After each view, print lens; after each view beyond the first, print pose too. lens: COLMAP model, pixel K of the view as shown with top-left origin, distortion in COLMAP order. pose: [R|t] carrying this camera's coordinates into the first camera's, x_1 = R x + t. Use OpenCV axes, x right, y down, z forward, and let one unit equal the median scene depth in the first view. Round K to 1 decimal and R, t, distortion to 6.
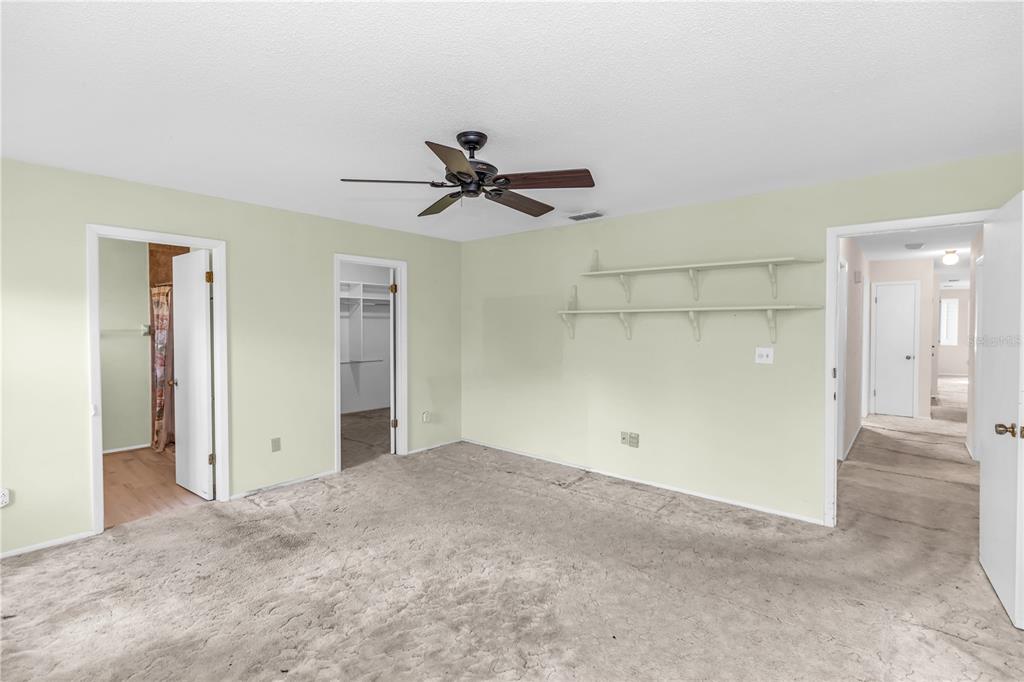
lens RADIAL K [[468.8, 0, 510.2], [0, 468.8, 339.8], [0, 0, 1]] dist [-0.000492, -0.000095]
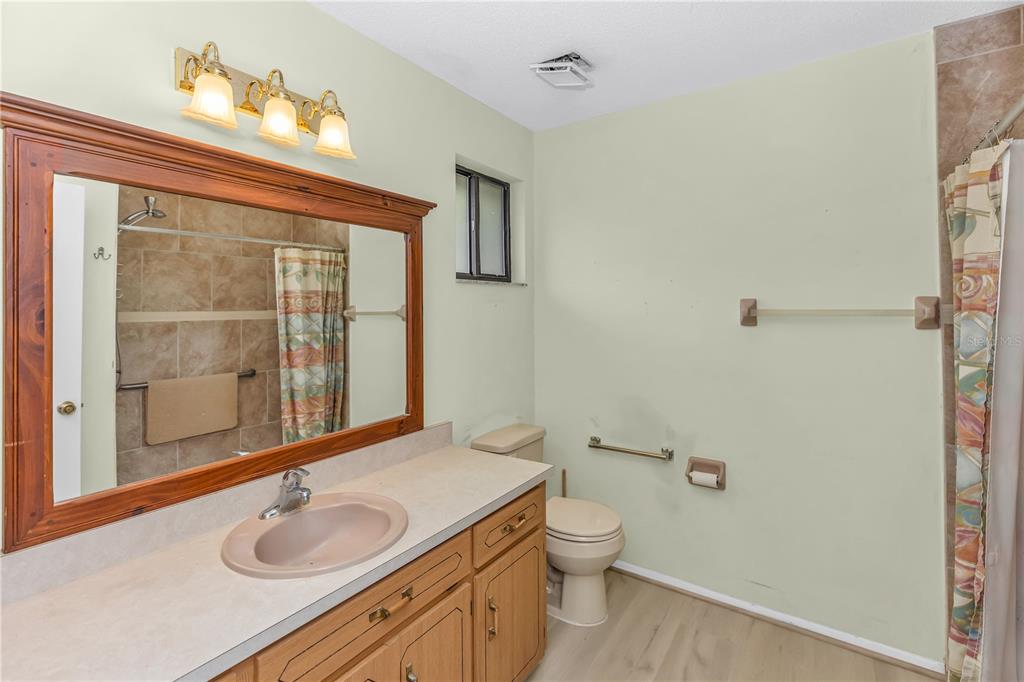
lens RADIAL K [[468.8, 0, 519.5], [0, 468.8, 312.4], [0, 0, 1]] dist [-0.000492, -0.000095]
pose [[0.113893, -0.008024, -0.993461, -0.494863], [-0.005496, 0.999947, -0.008707, -0.016639], [0.993478, 0.006452, 0.113843, 0.694838]]
